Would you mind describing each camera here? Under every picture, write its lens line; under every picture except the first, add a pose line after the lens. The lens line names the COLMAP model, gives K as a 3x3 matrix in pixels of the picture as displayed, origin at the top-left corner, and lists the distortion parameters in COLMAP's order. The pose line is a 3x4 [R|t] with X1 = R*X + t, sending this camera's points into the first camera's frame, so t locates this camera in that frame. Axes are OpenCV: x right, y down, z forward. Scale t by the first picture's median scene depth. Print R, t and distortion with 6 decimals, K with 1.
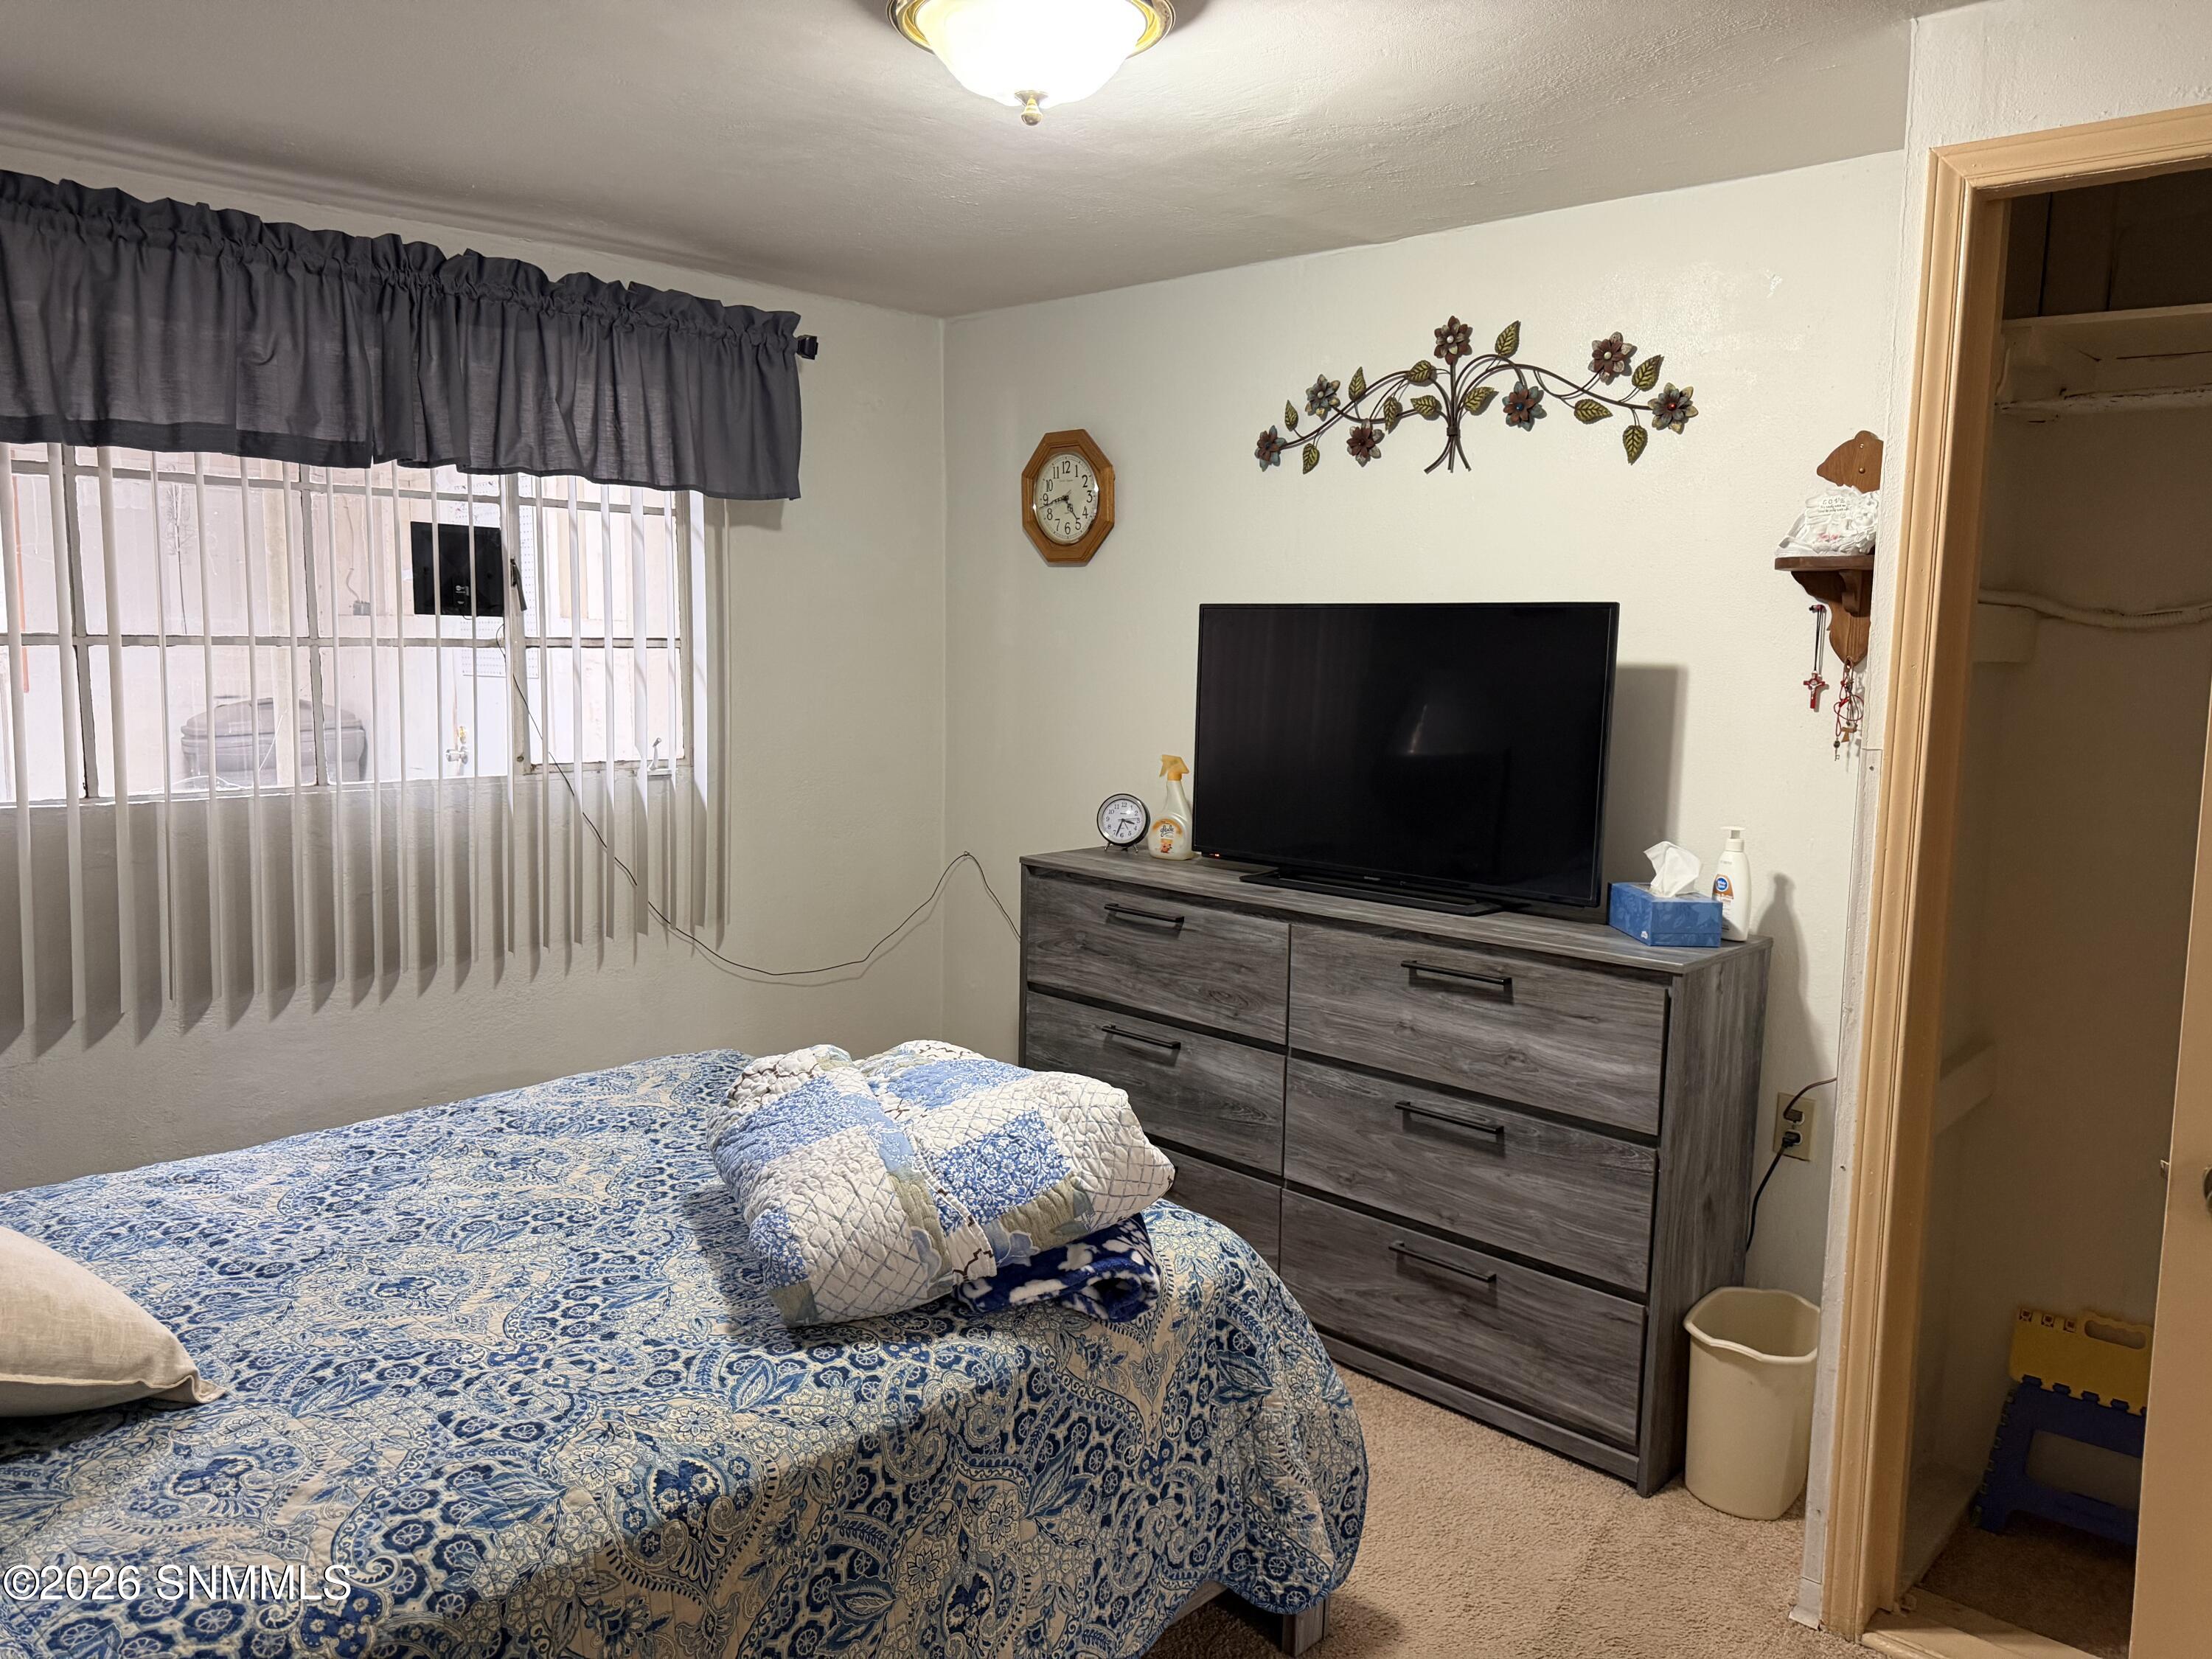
lens RADIAL K [[1602.6, 0, 1107.9], [0, 1602.6, 810.2], [0, 0, 1]] dist [-0.009728, -0.008989]
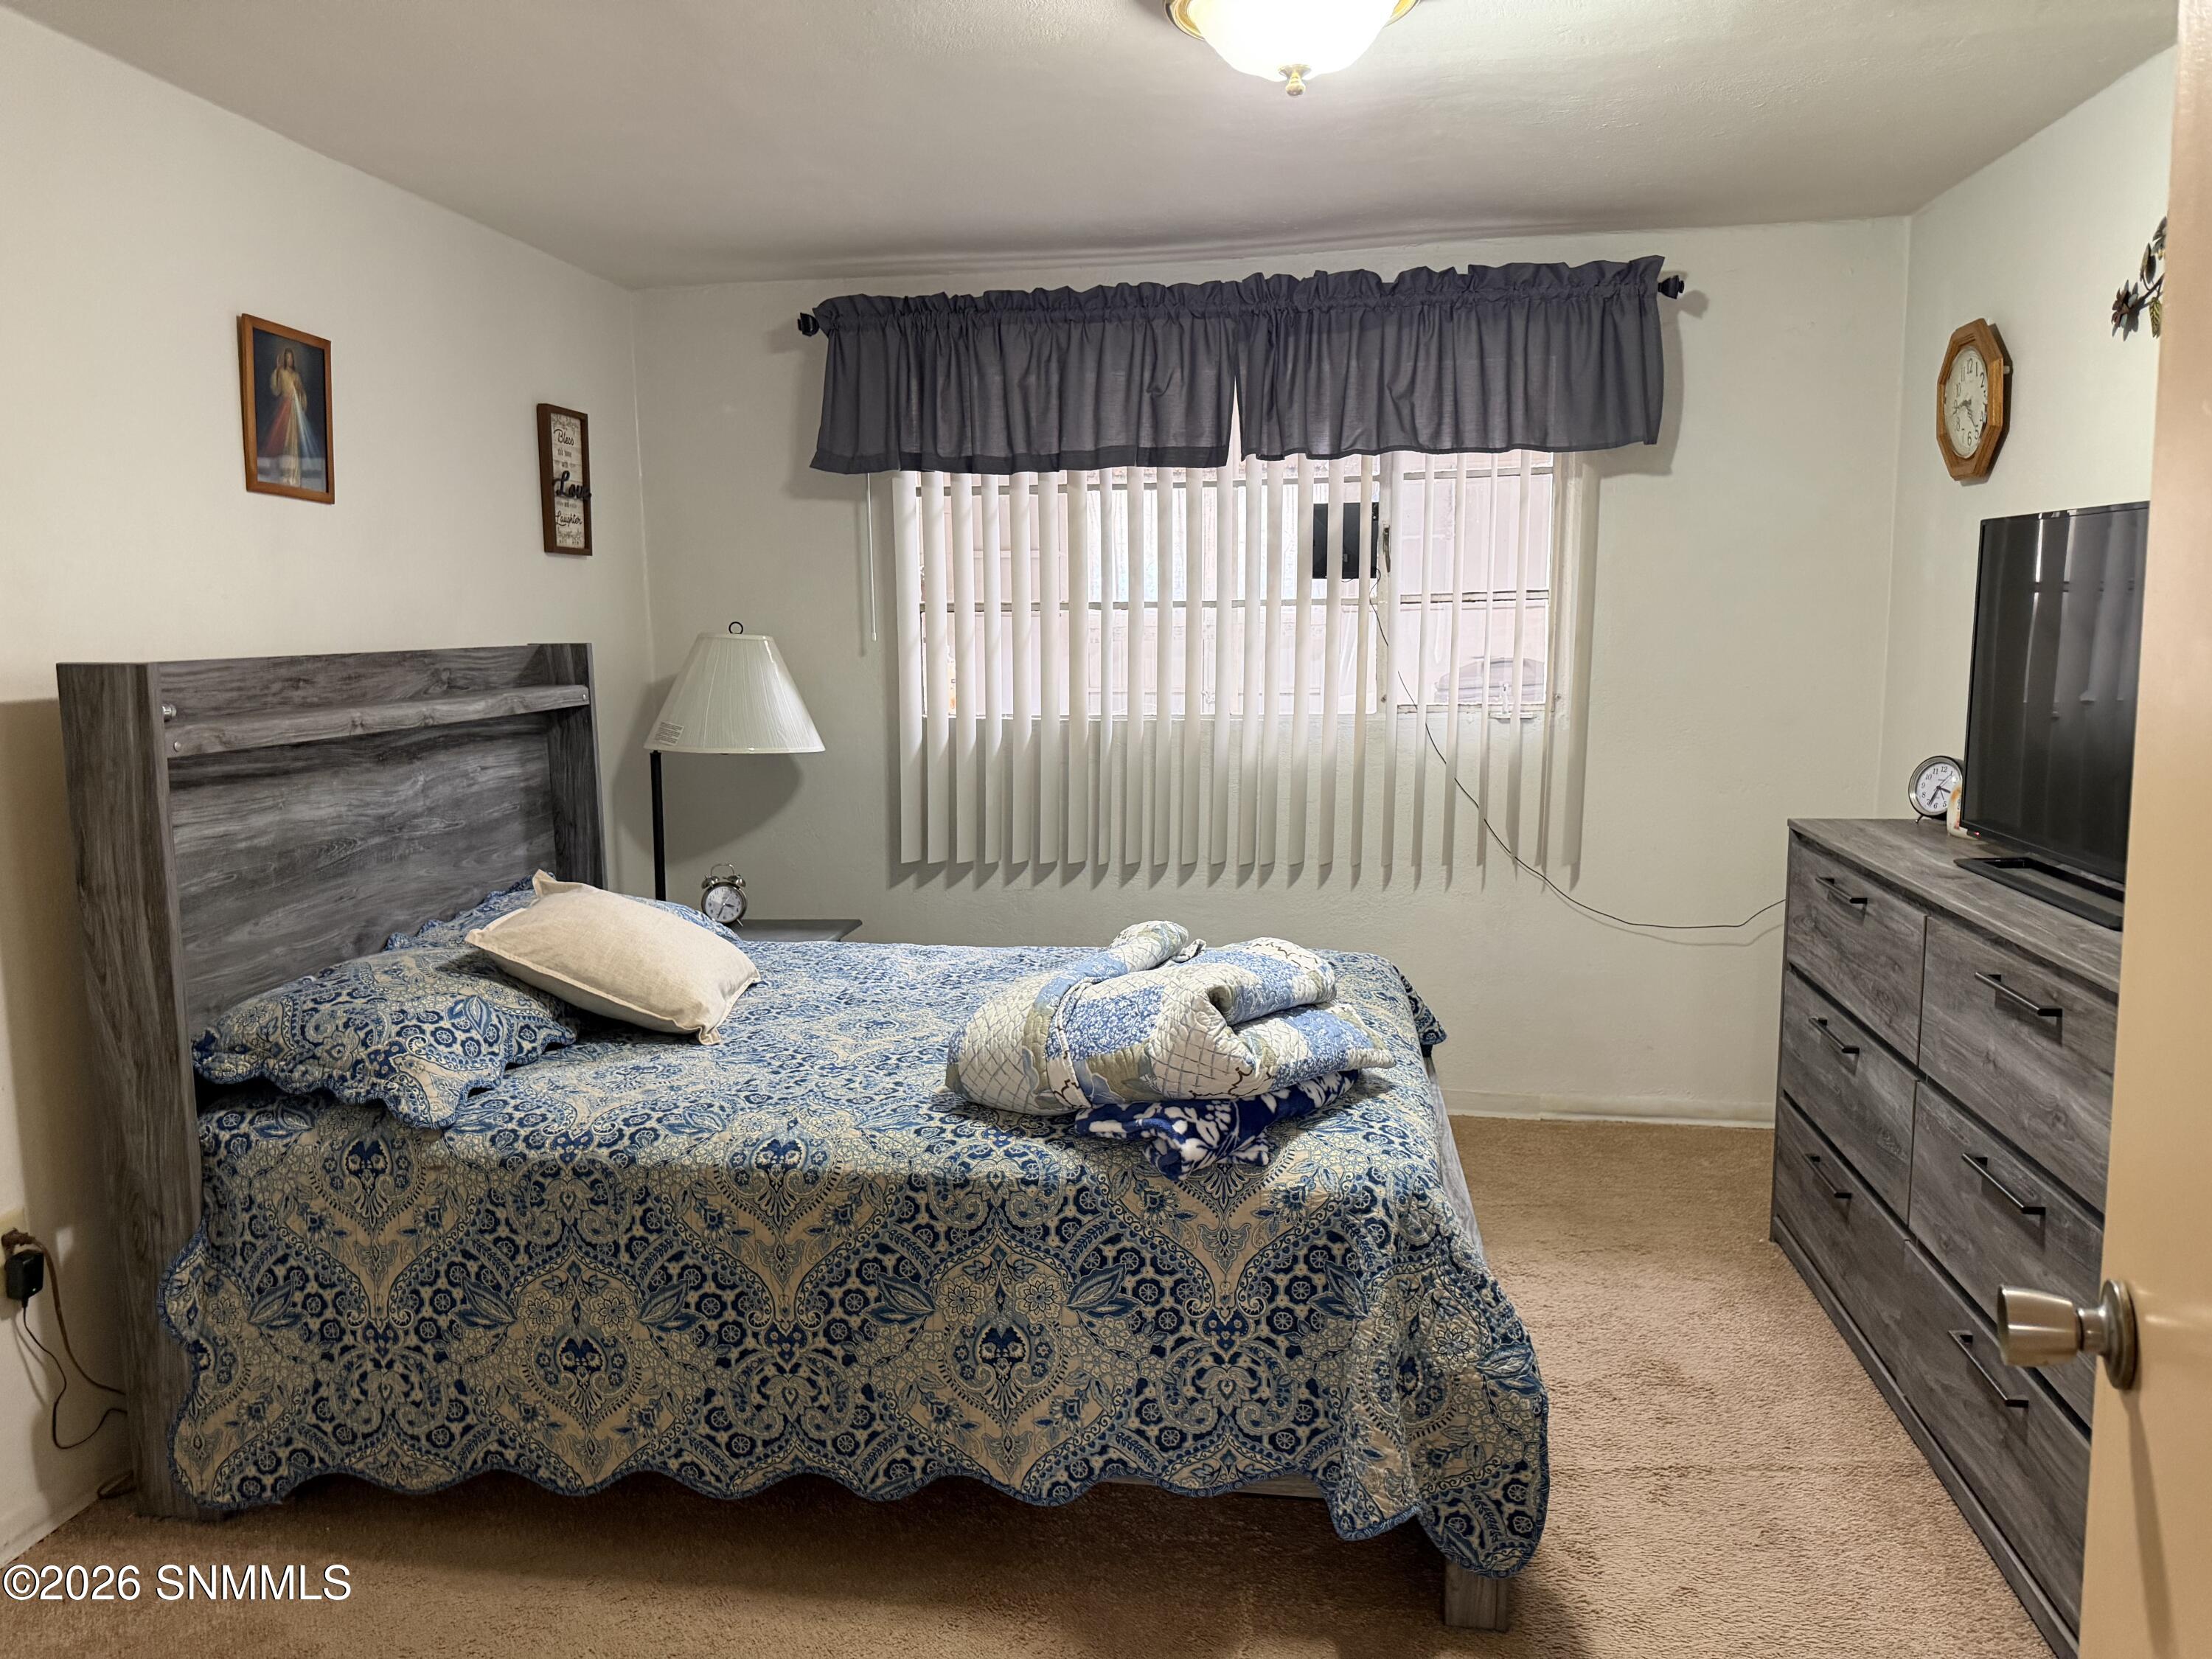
lens RADIAL K [[1564.3, 0, 1107.3], [0, 1564.3, 826.8], [0, 0, 1]] dist [0.110283, -0.162590]
pose [[0.568375, 0.087174, -0.818138, 0.876365], [-0.066604, 0.995983, 0.059853, 0.009491], [0.820069, 0.020472, 0.571898, 0.326974]]
